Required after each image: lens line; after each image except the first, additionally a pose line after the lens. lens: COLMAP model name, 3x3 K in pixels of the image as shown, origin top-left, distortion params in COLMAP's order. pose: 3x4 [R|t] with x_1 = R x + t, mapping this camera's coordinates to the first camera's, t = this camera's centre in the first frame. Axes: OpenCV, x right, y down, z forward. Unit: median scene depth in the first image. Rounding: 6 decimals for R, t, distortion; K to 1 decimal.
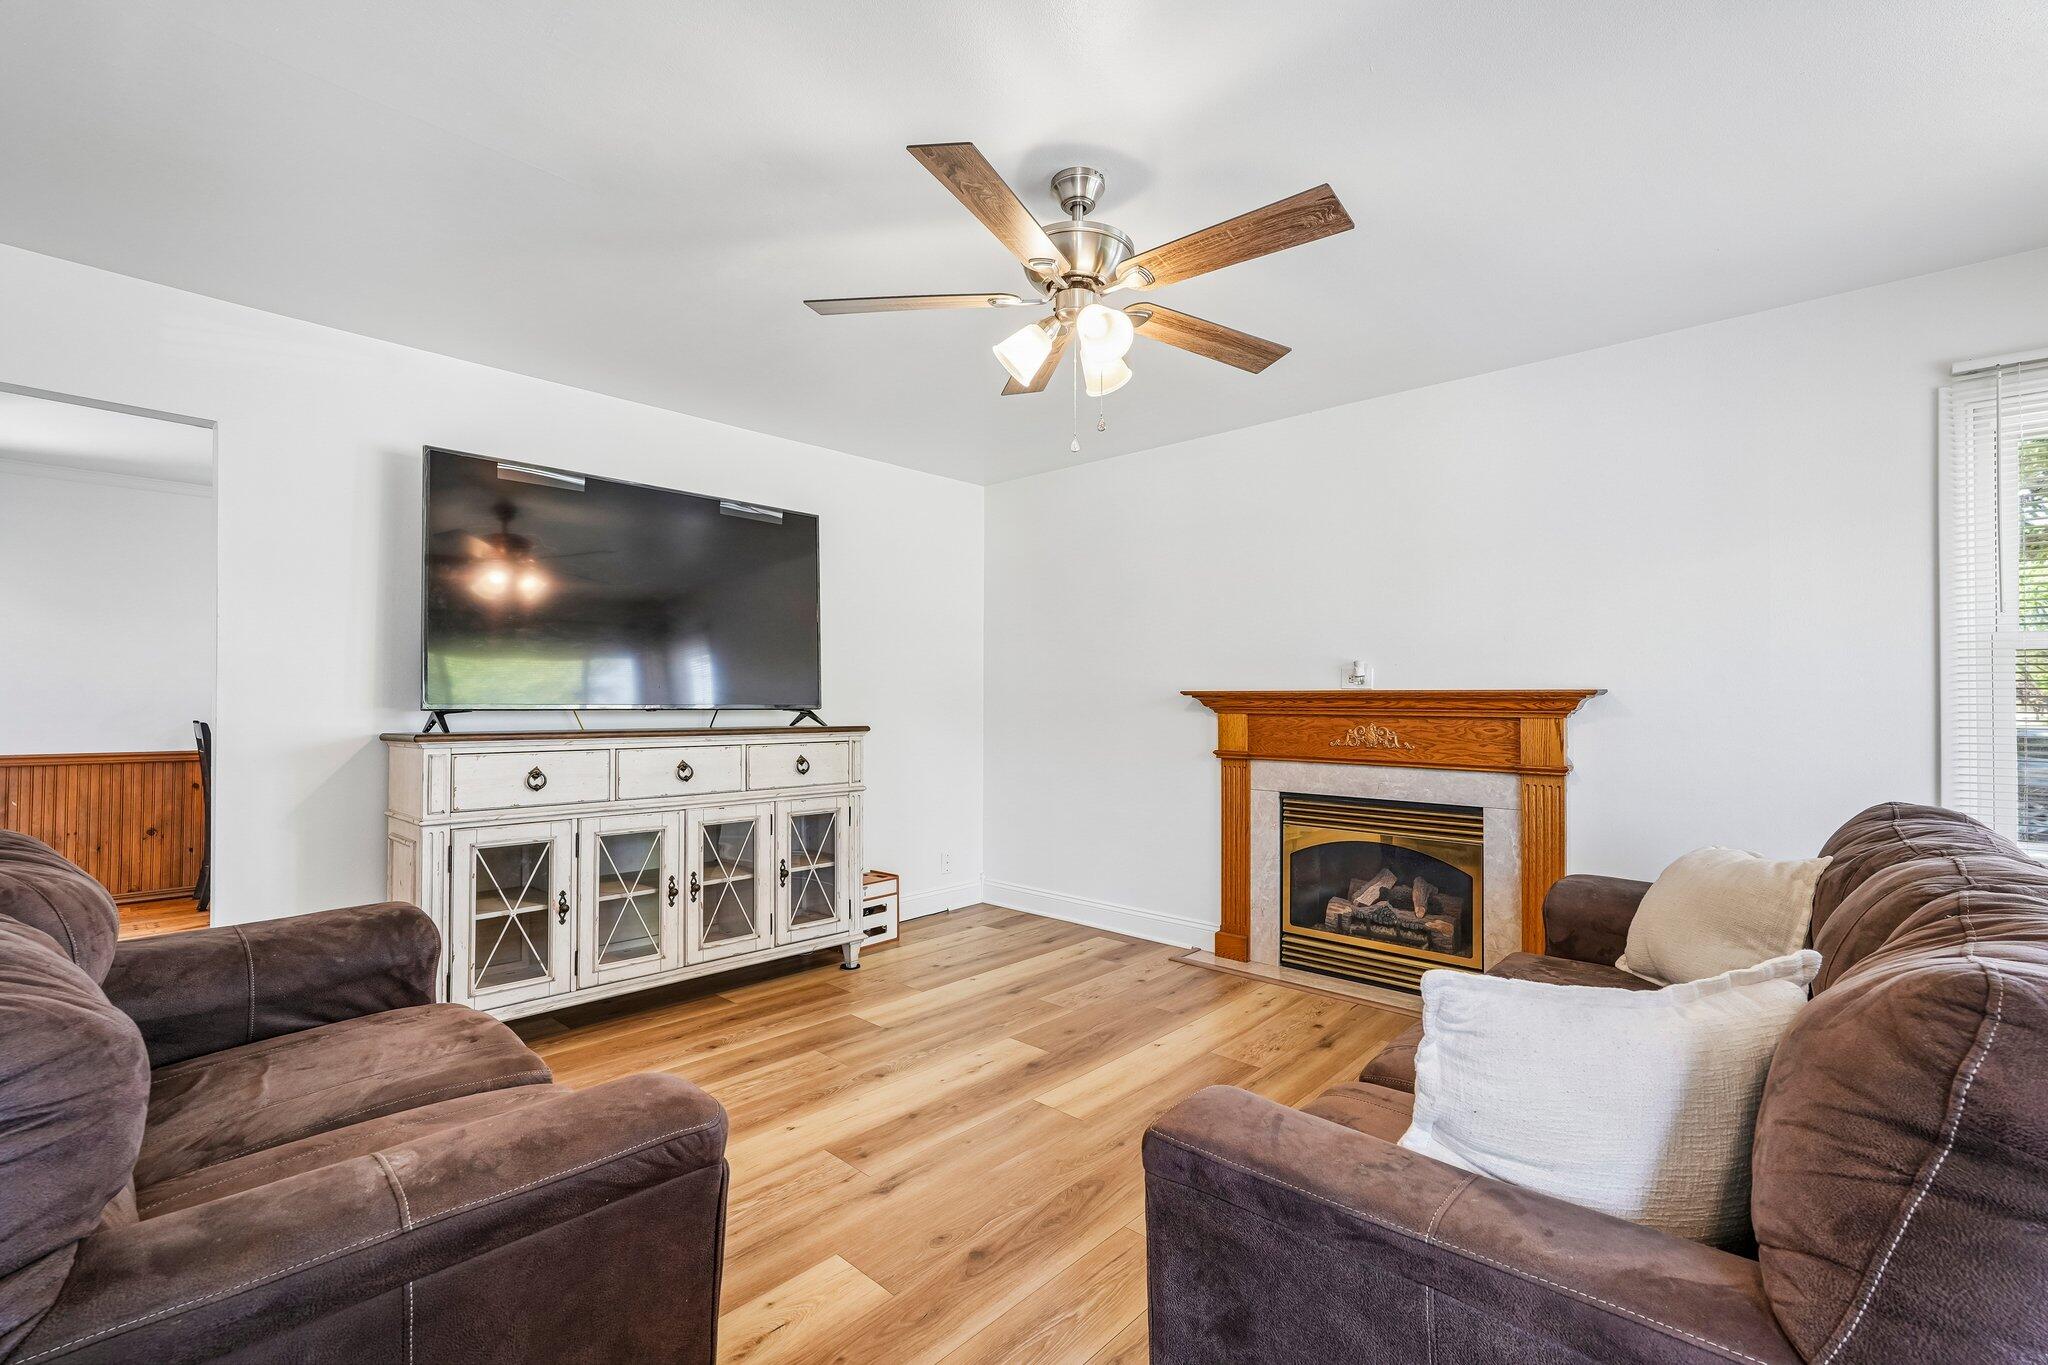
lens RADIAL K [[892.5, 0, 1028.3], [0, 892.5, 684.9], [0, 0, 1]] dist [-0.016351, 0.006434]
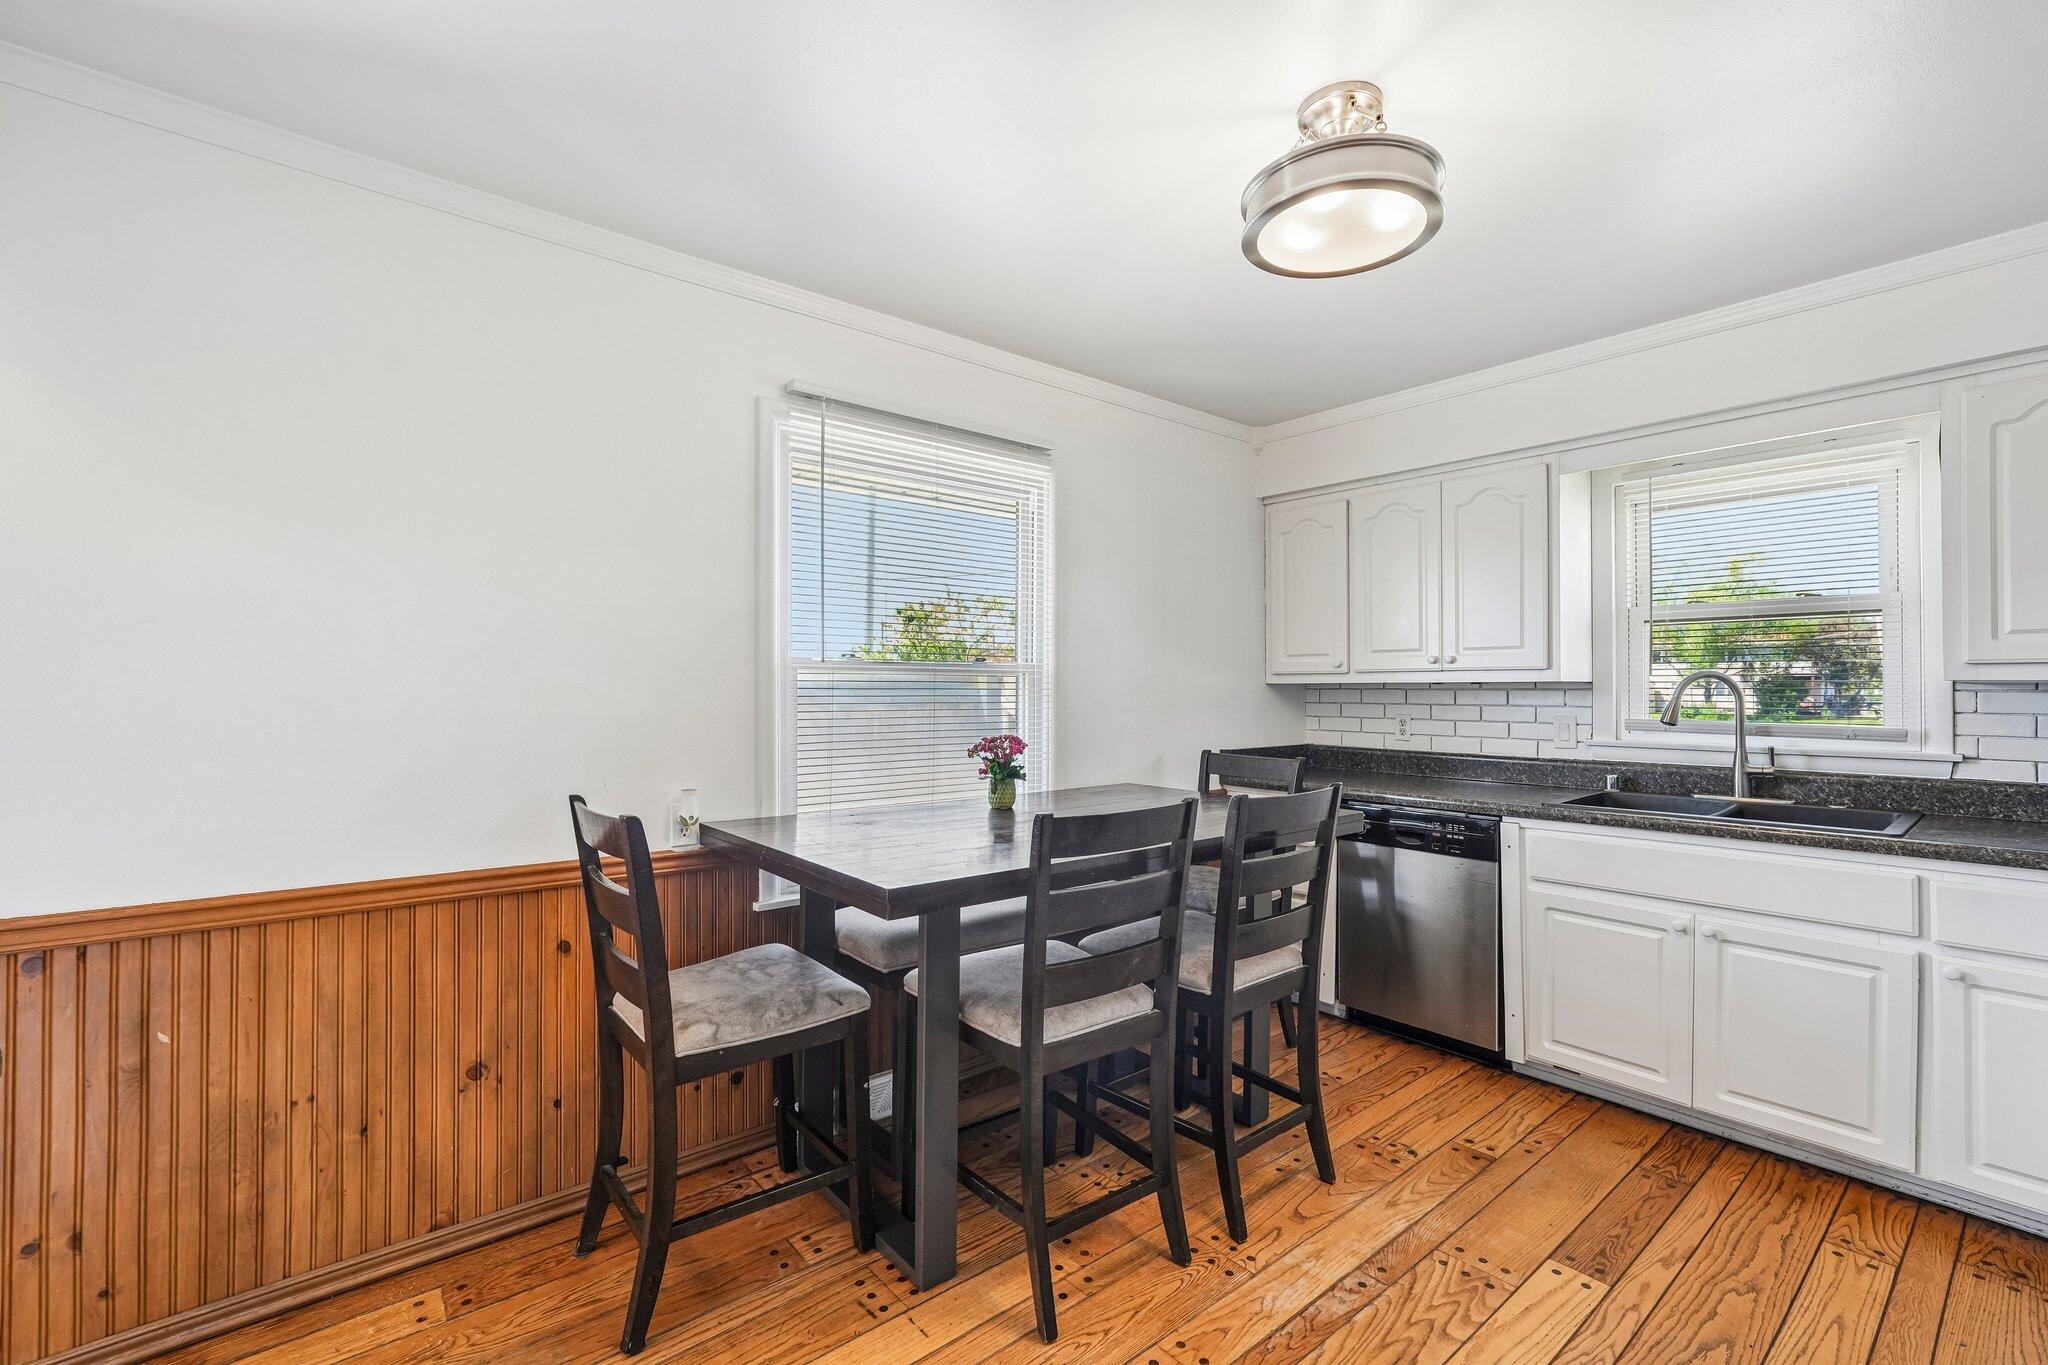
lens RADIAL K [[892.5, 0, 1022.9], [0, 892.5, 681.3], [0, 0, 1]] dist [-0.016351, 0.006434]
pose [[0.990401, -0.005763, -0.138107, -0.710022], [0.006768, 0.999954, 0.006813, -0.011289], [0.138062, -0.007682, 0.990394, 0.655982]]
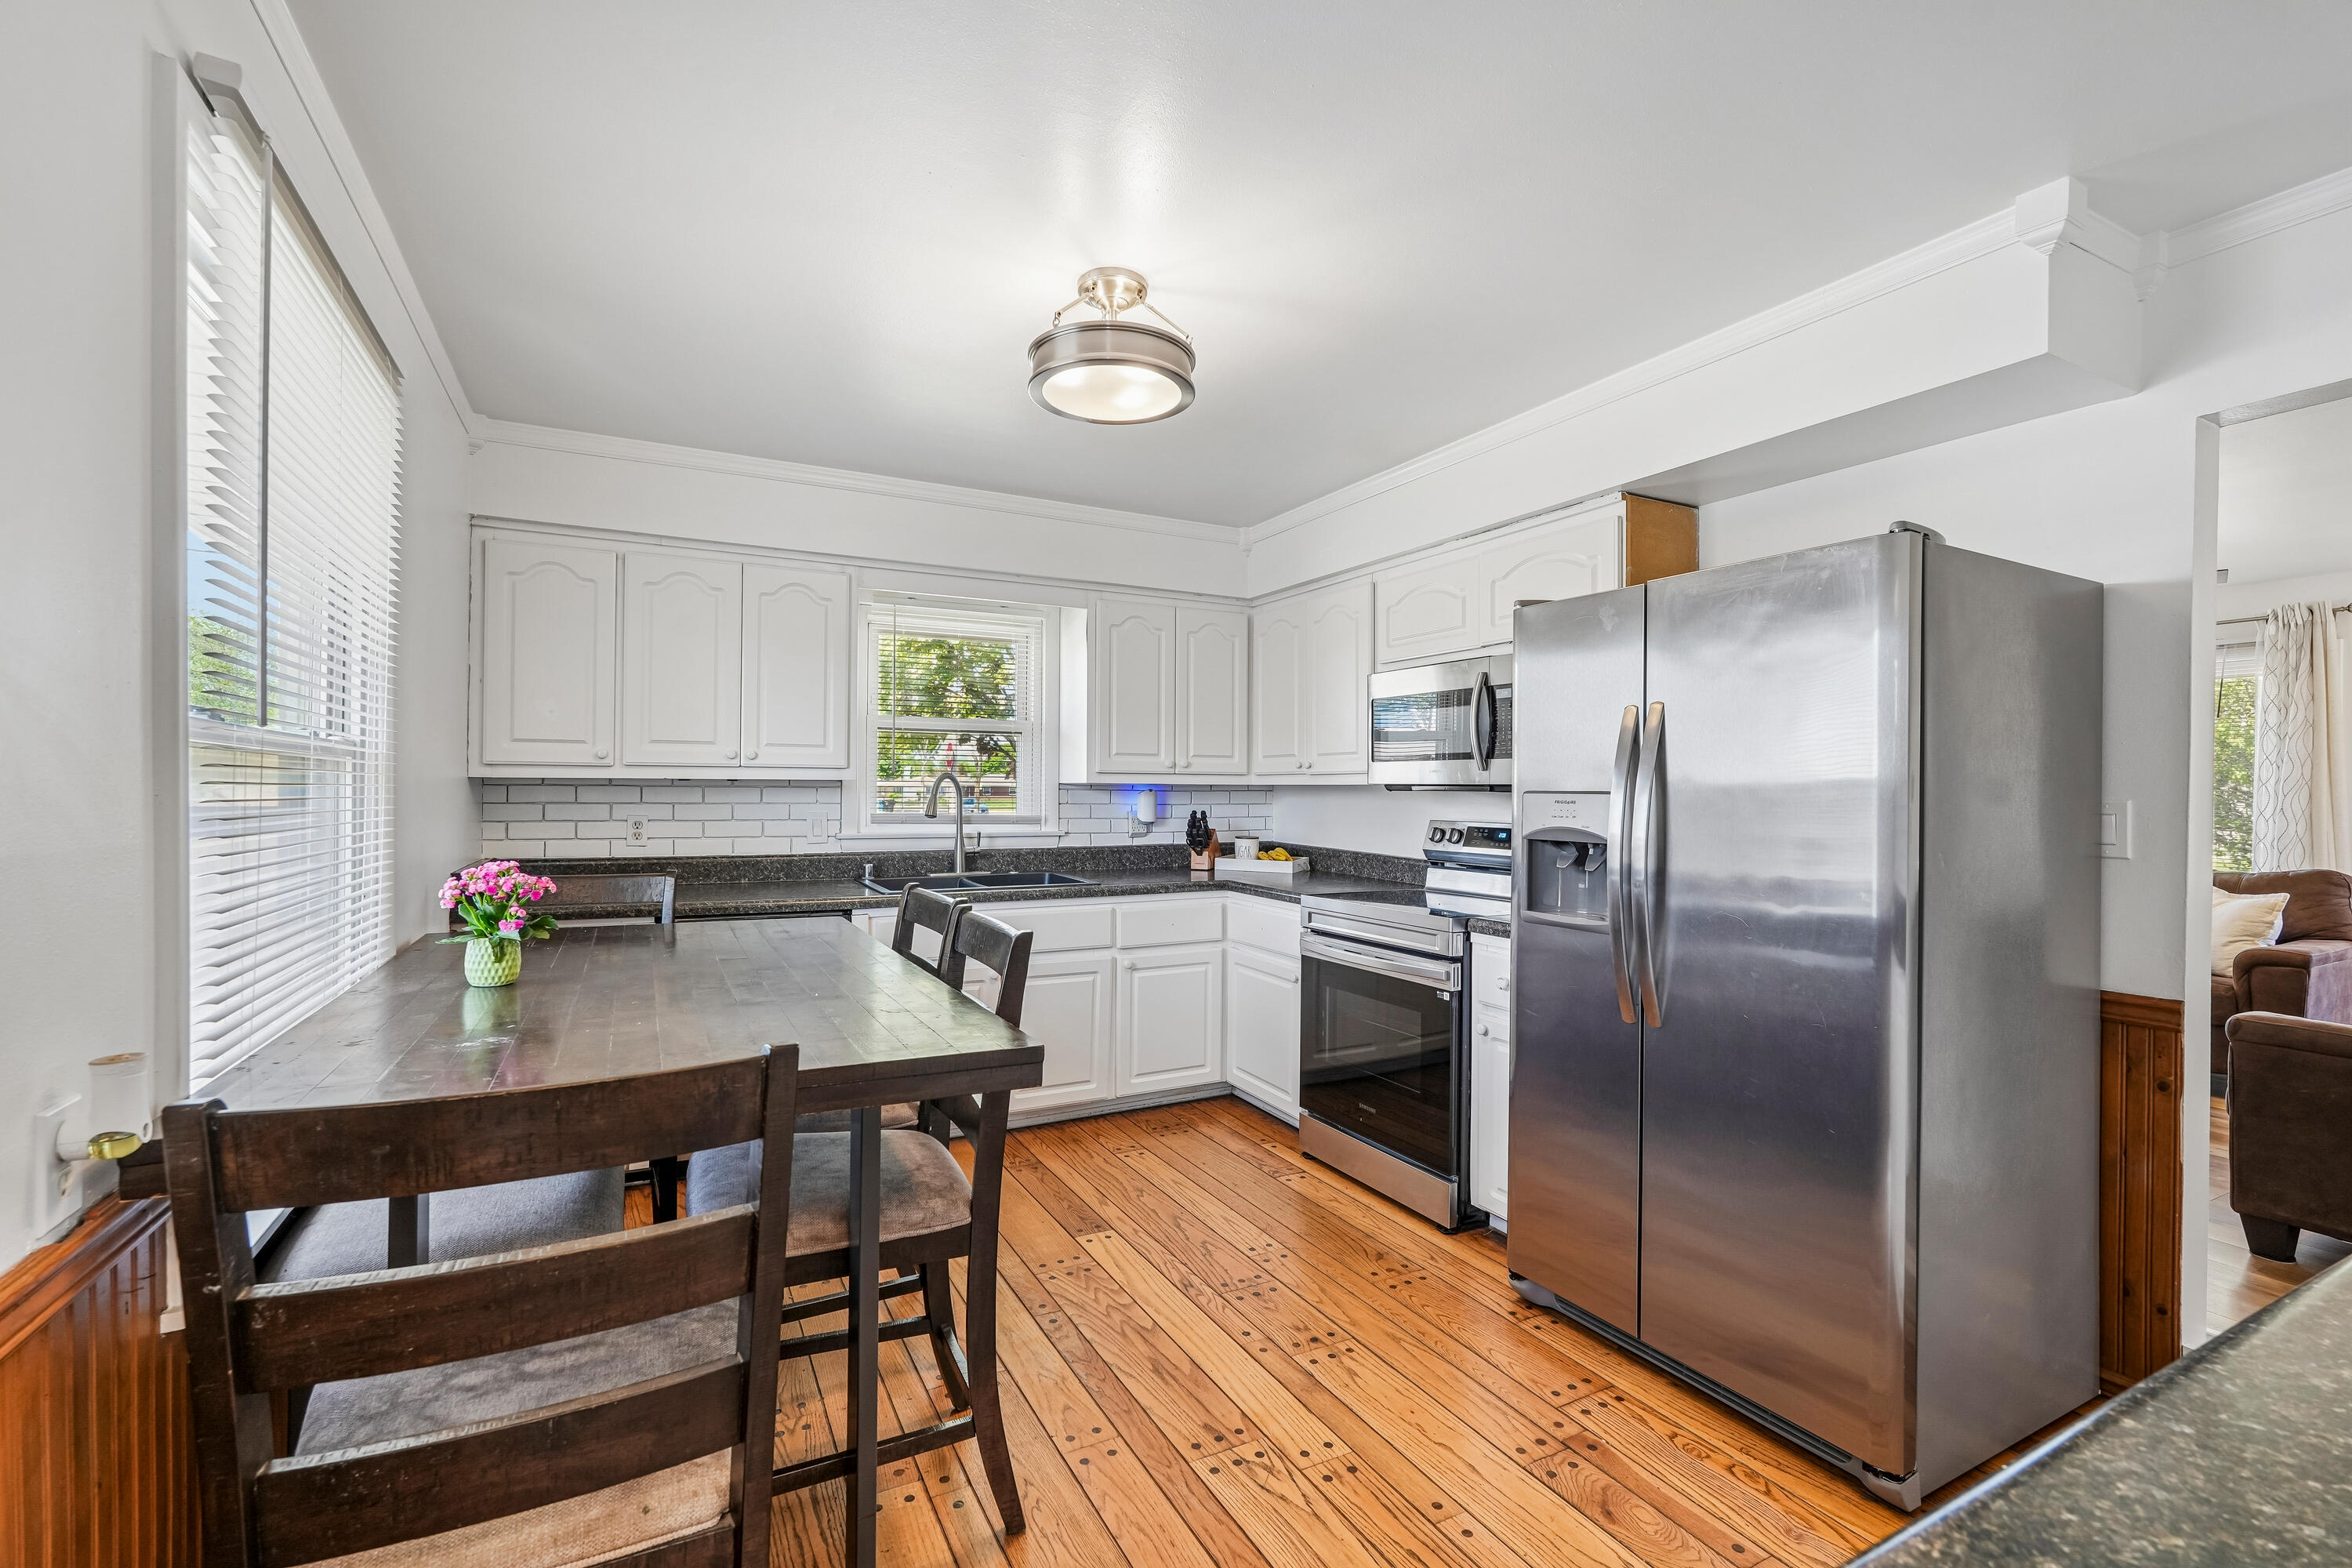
lens RADIAL K [[1025.0, 0, 1181.2], [0, 1025.0, 780.1], [0, 0, 1]] dist [-0.016351, 0.006434]
pose [[0.334632, 0.003697, 0.942342, -1.151908], [-0.020707, 0.999780, 0.003430, -0.012365], [-0.942121, -0.020661, 0.334635, 0.877848]]
